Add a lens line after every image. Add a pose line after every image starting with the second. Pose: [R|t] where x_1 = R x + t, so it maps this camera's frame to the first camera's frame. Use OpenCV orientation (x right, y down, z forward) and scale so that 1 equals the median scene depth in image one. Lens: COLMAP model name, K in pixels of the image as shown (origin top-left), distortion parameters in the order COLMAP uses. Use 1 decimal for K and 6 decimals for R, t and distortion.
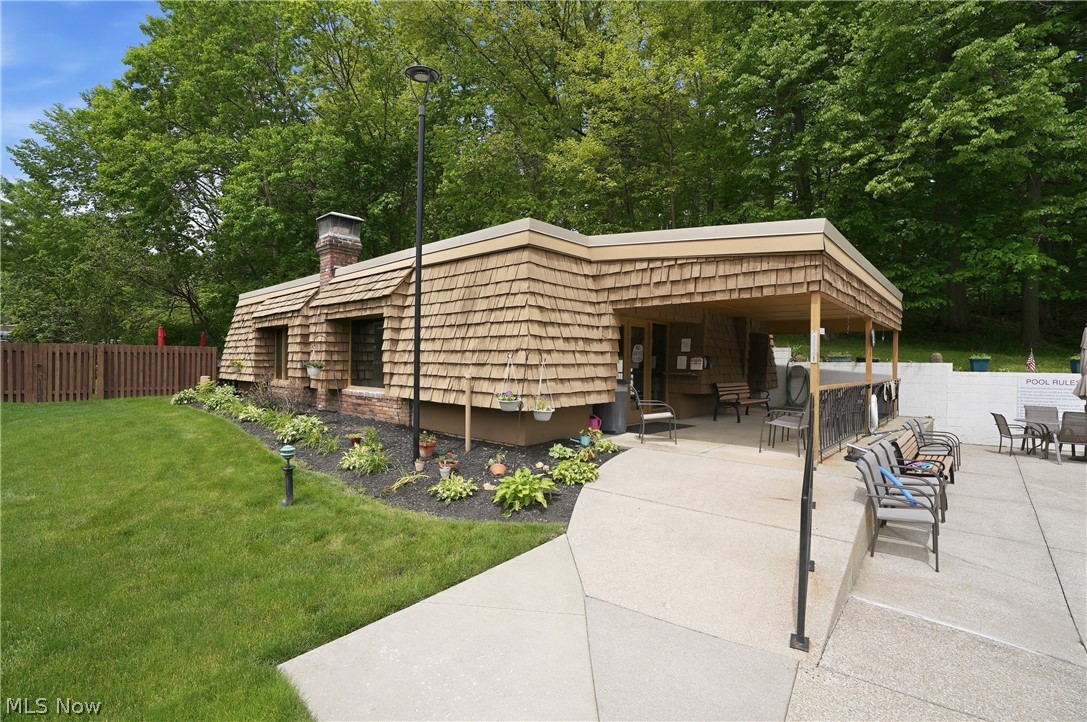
lens RADIAL K [[505.3, 0, 541.9], [0, 505.3, 366.5], [0, 0, 1]] dist [-0.078685, 0.032817]
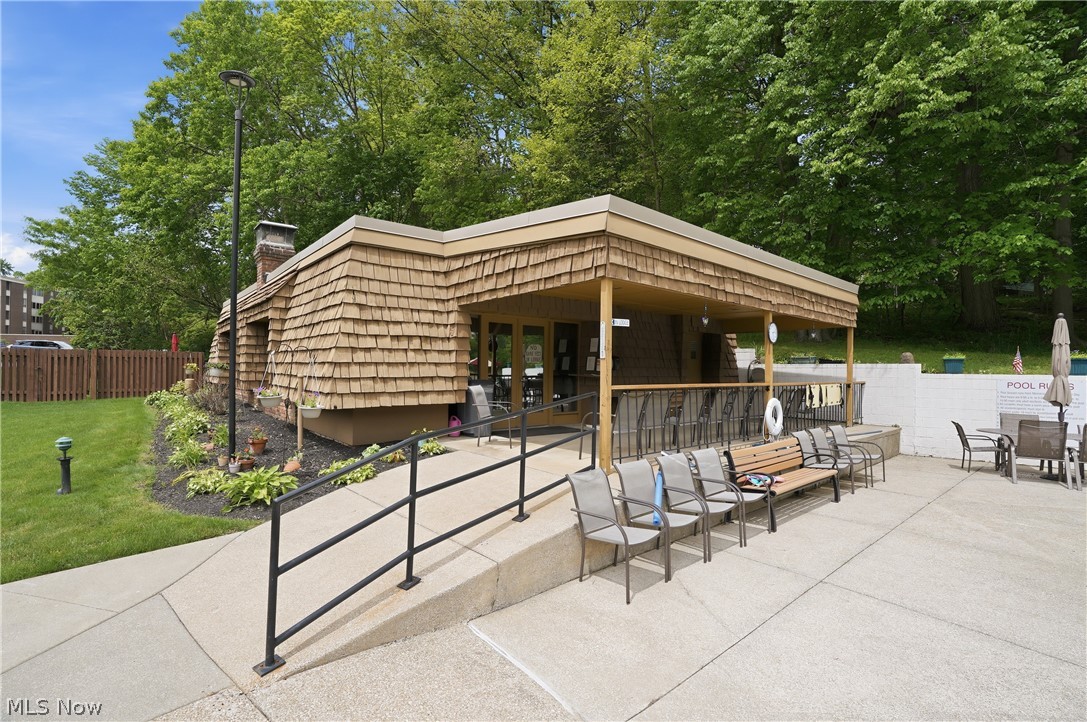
lens RADIAL K [[505.3, 0, 541.9], [0, 505.3, 366.5], [0, 0, 1]] dist [-0.078685, 0.032817]
pose [[0.991113, -0.001993, -0.133010, 0.334143], [-0.000005, 0.999887, -0.015019, 0.012415], [0.133025, 0.014886, 0.991001, 0.056992]]
